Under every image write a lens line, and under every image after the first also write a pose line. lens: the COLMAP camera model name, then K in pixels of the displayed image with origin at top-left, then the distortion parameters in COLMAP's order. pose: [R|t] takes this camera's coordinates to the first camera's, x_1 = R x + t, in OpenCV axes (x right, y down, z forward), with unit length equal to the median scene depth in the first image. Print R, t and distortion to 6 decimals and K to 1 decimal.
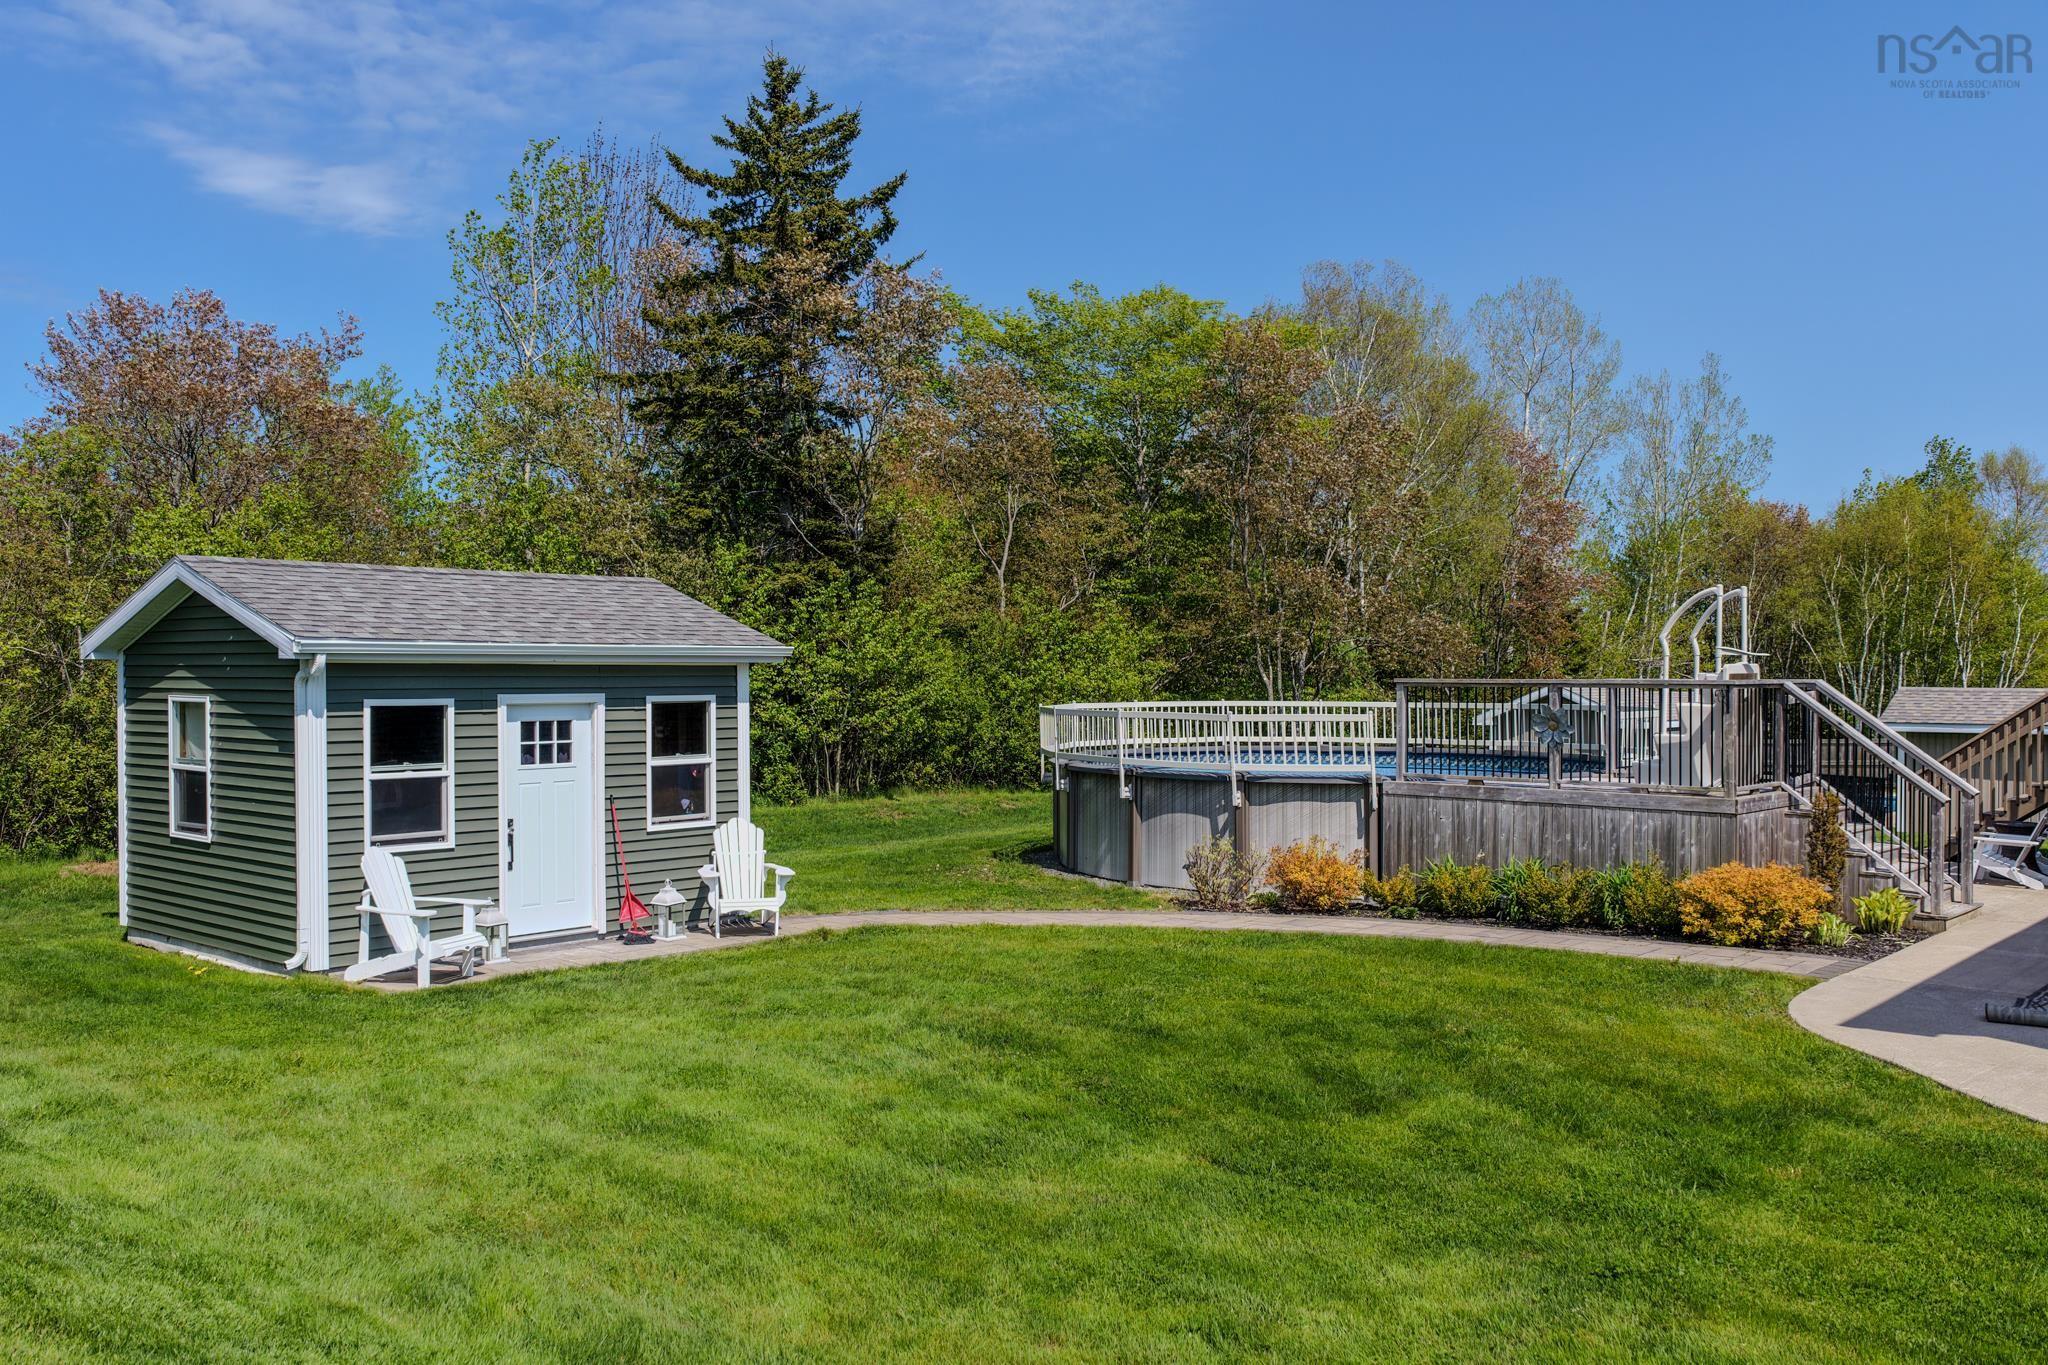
lens RADIAL K [[1698.0, 0, 1024.0], [0, 1698.0, 682.5], [0, 0, 1]] dist [-0.008696, -0.004480]
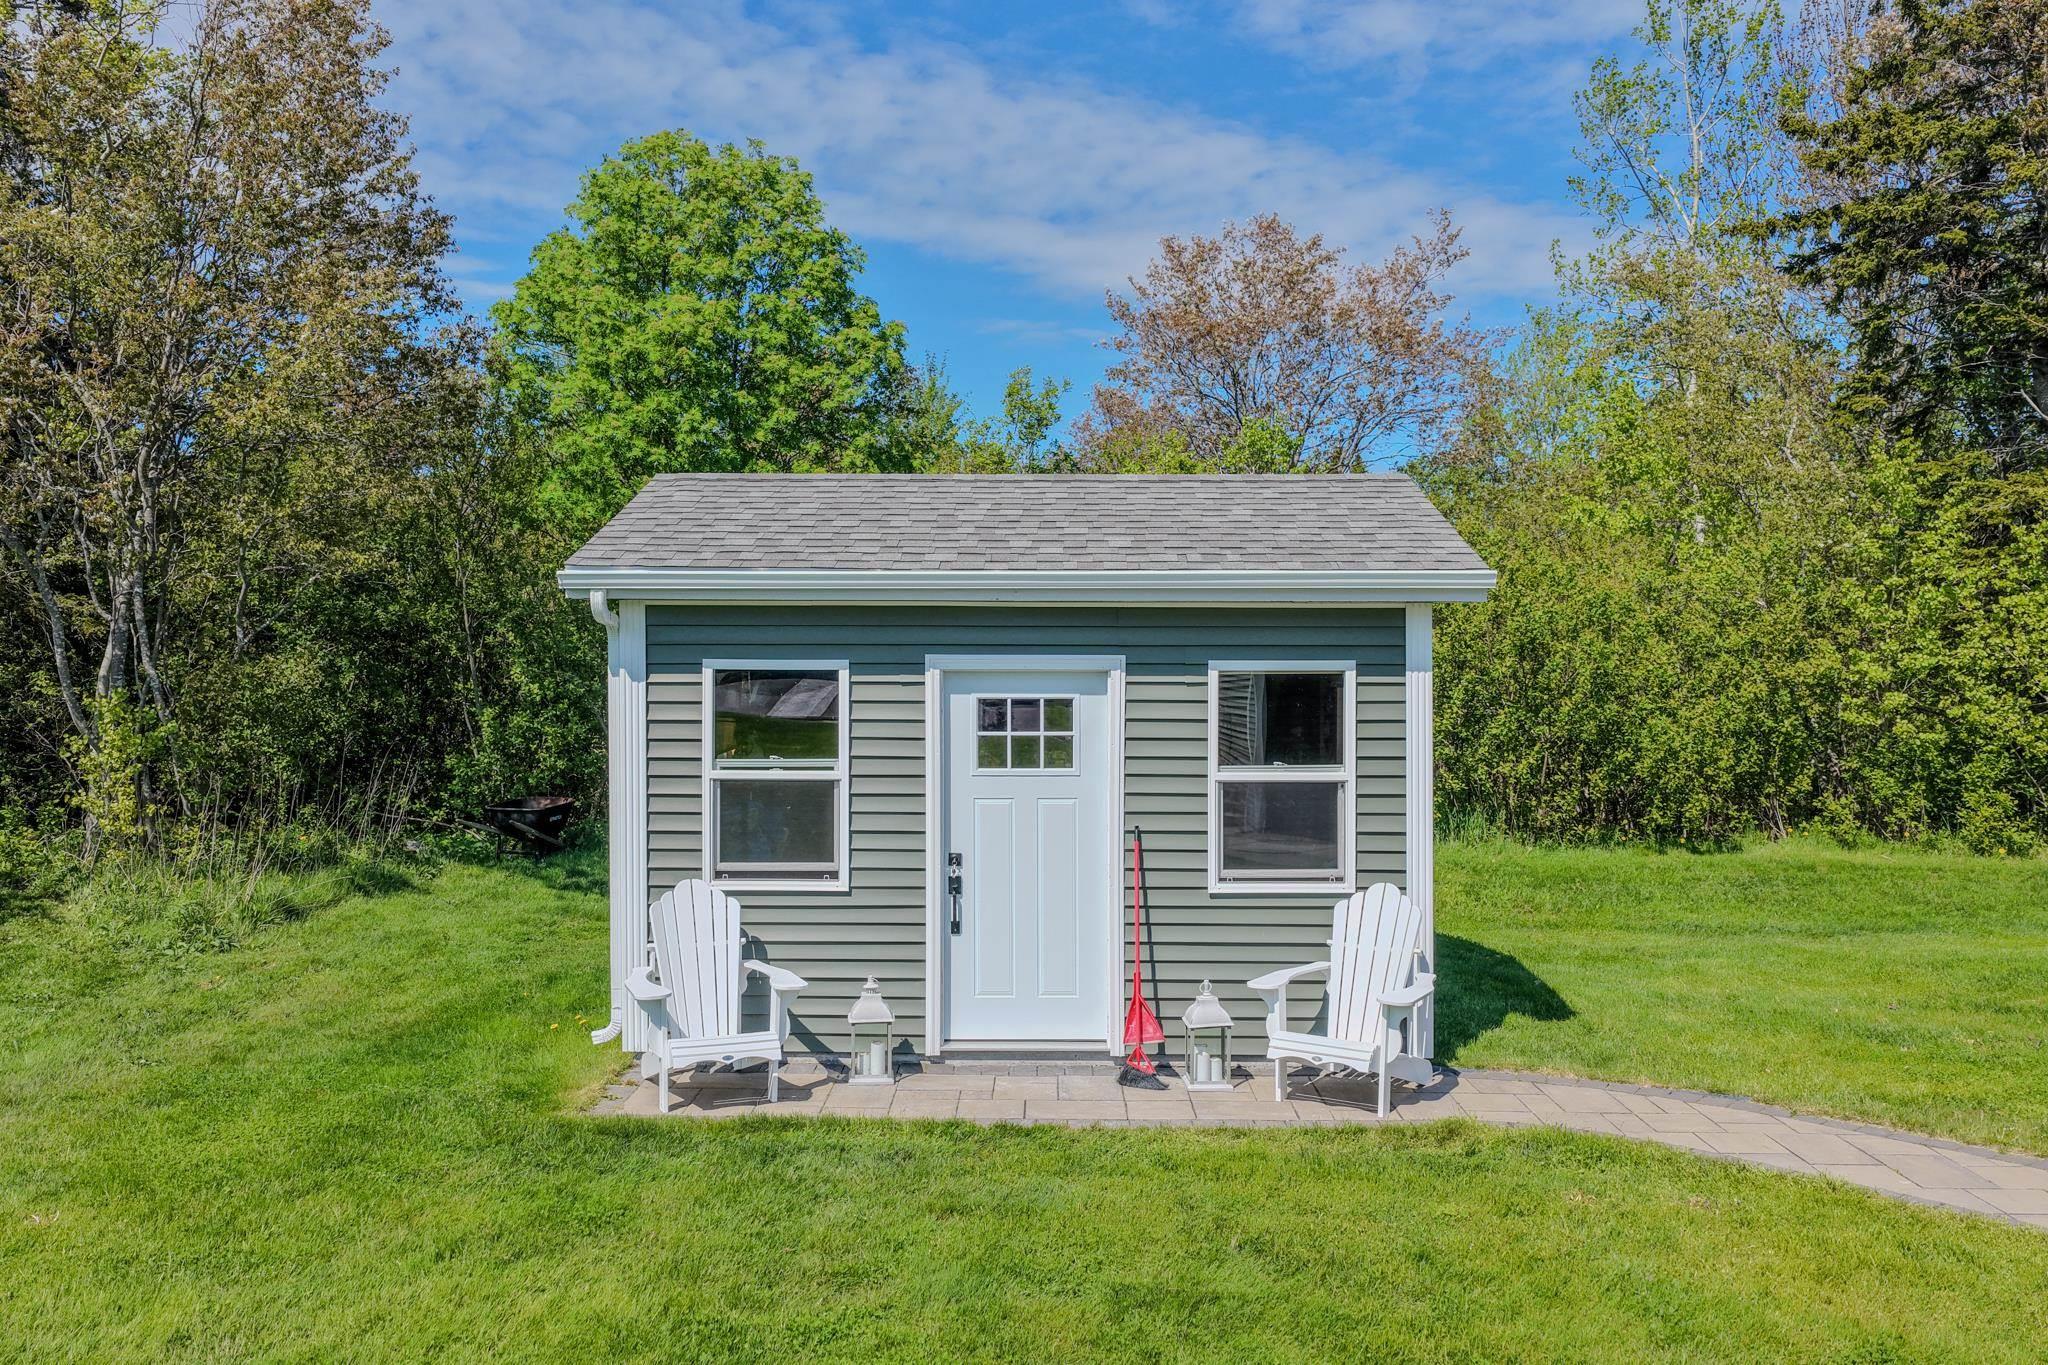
lens RADIAL K [[1685.0, 0, 1024.0], [0, 1685.0, 682.5], [0, 0, 1]] dist [0.000851, 0.007044]
pose [[0.646656, 0.007205, -0.762748, 0.185576], [-0.005199, 0.999974, 0.005038, 0.013639], [0.762764, 0.000708, 0.646677, 0.602829]]
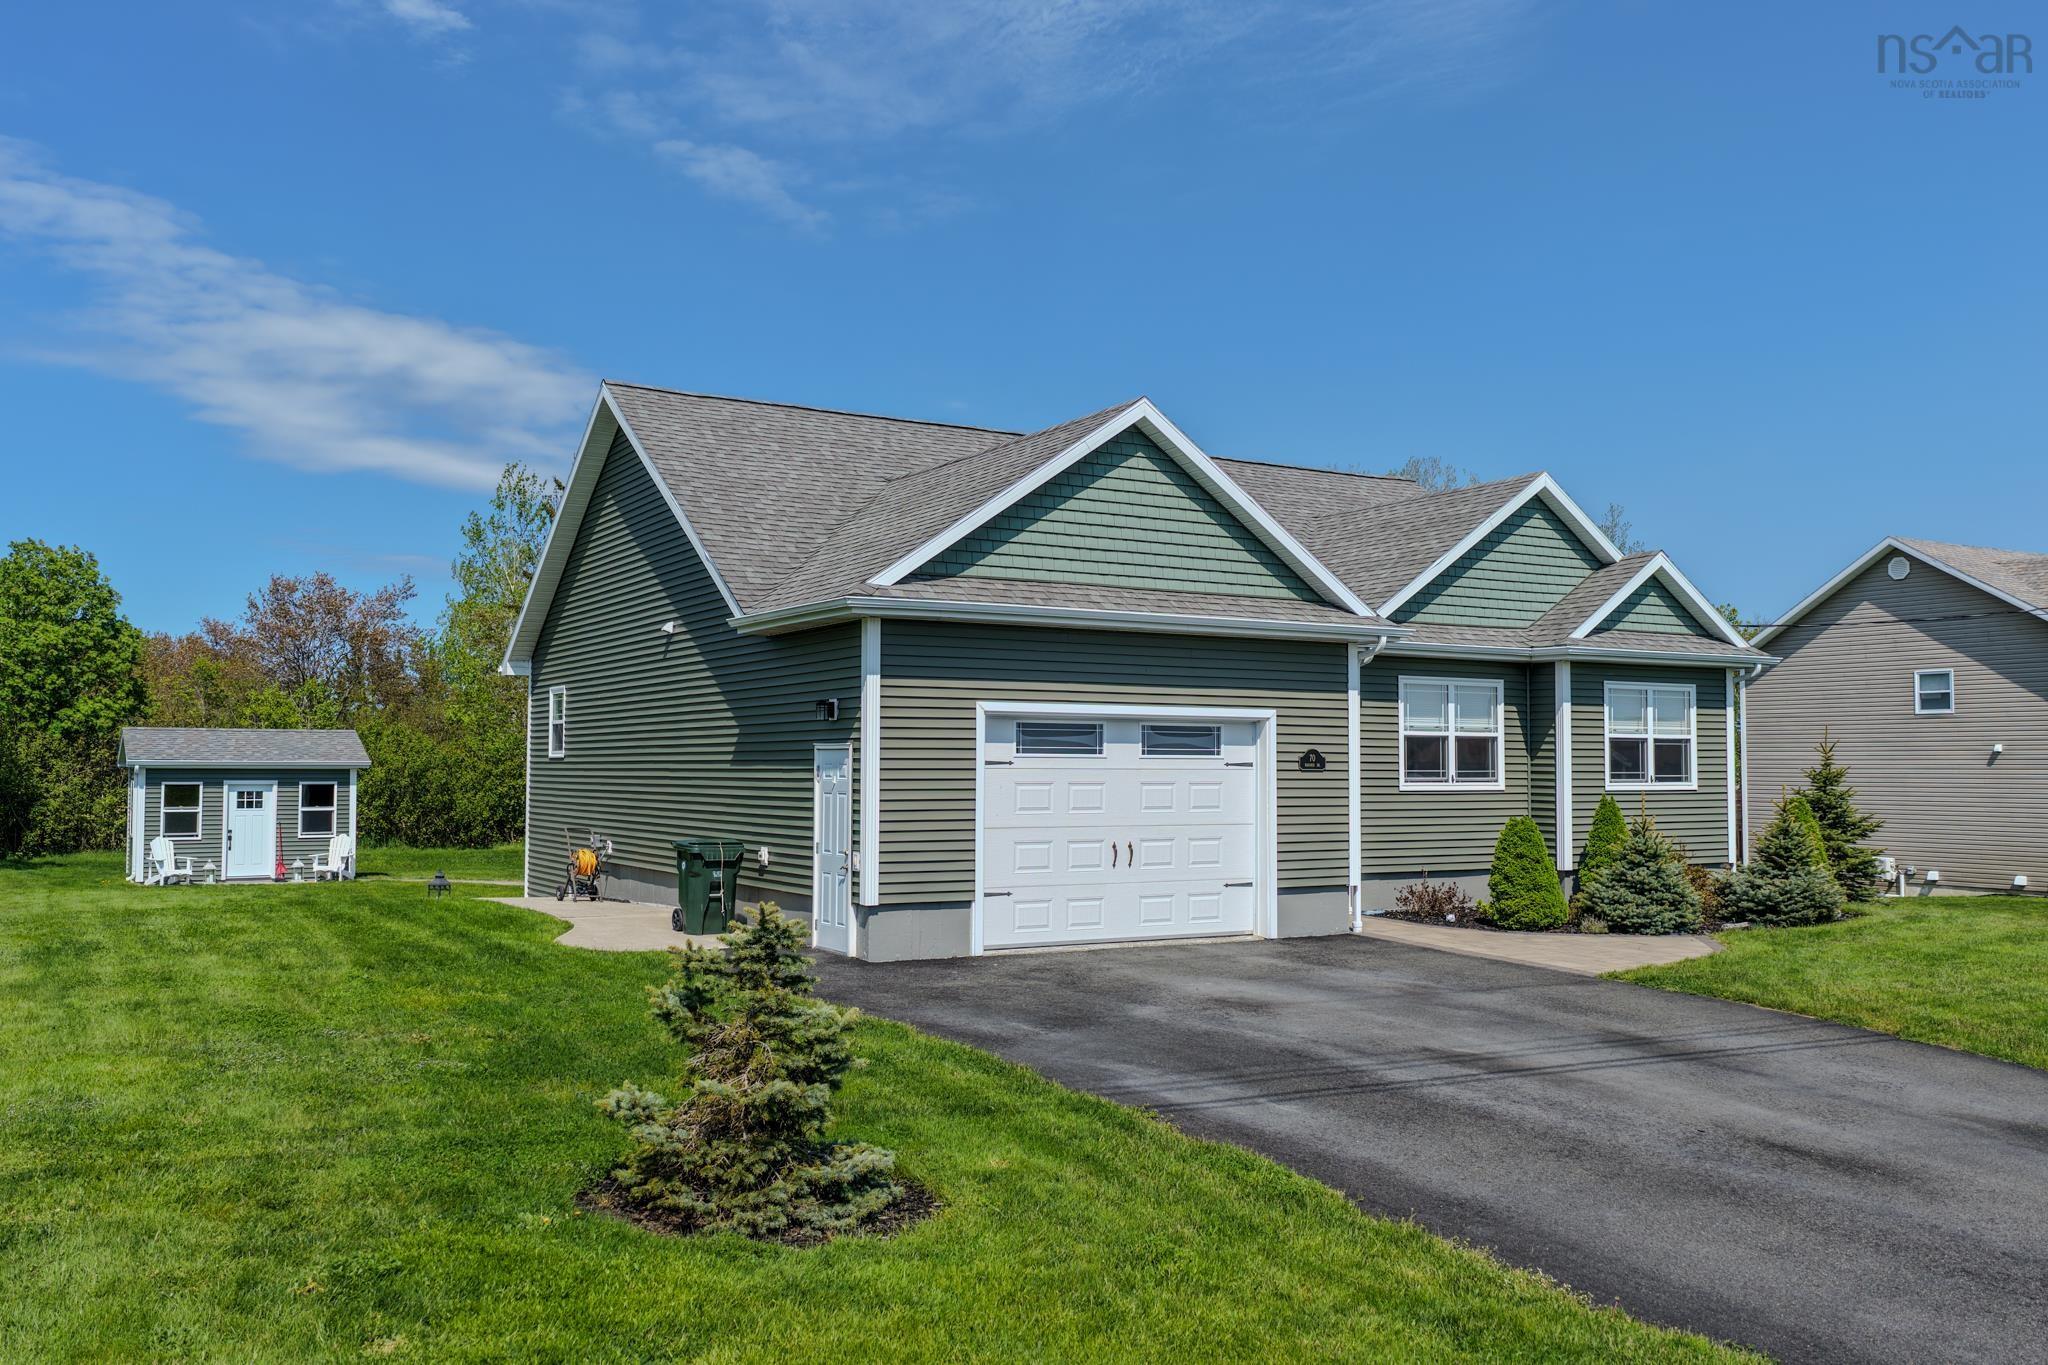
lens RADIAL K [[1685.0, 0, 1024.0], [0, 1685.0, 682.5], [0, 0, 1]] dist [0.000851, 0.007044]
pose [[0.950820, -0.018790, -0.309175, 1.575414], [-0.000083, 0.998143, -0.060917, 0.013764], [0.309745, 0.057947, 0.949052, -1.015975]]
